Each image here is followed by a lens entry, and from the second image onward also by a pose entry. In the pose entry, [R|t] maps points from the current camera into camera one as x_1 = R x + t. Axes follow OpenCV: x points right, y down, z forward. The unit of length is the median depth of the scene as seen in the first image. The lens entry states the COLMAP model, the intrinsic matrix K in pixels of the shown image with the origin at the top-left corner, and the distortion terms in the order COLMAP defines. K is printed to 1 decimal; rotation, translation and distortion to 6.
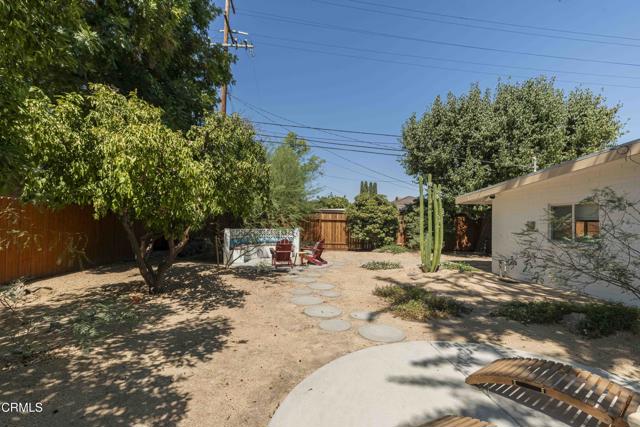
lens RADIAL K [[295.1, 0, 316.5], [0, 295.1, 215.3], [0, 0, 1]] dist [0.003679, -0.000760]
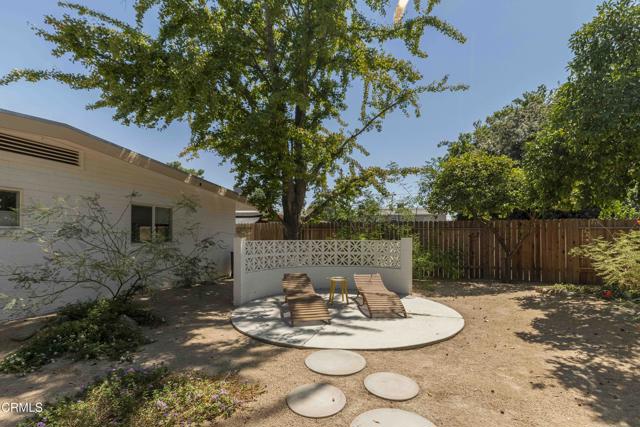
lens RADIAL K [[295.1, 0, 331.0], [0, 295.1, 234.9], [0, 0, 1]] dist [0.003679, -0.000760]
pose [[-0.926032, -0.019475, 0.376942, -0.021619], [-0.028701, 0.999410, -0.018875, 0.041122], [-0.376352, -0.028297, -0.926044, 0.813794]]
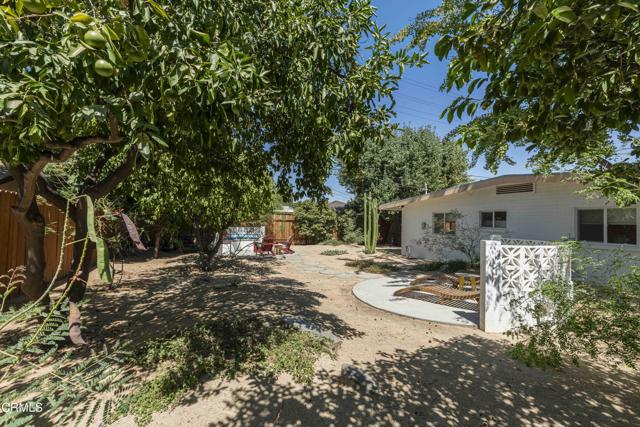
lens RADIAL K [[295.1, 0, 322.3], [0, 295.1, 216.1], [0, 0, 1]] dist [0.003679, -0.000760]
pose [[0.948666, 0.009988, 0.316121, -0.349566], [-0.011896, 0.999921, 0.004105, -0.014186], [-0.316055, -0.007655, 0.948710, -0.404674]]
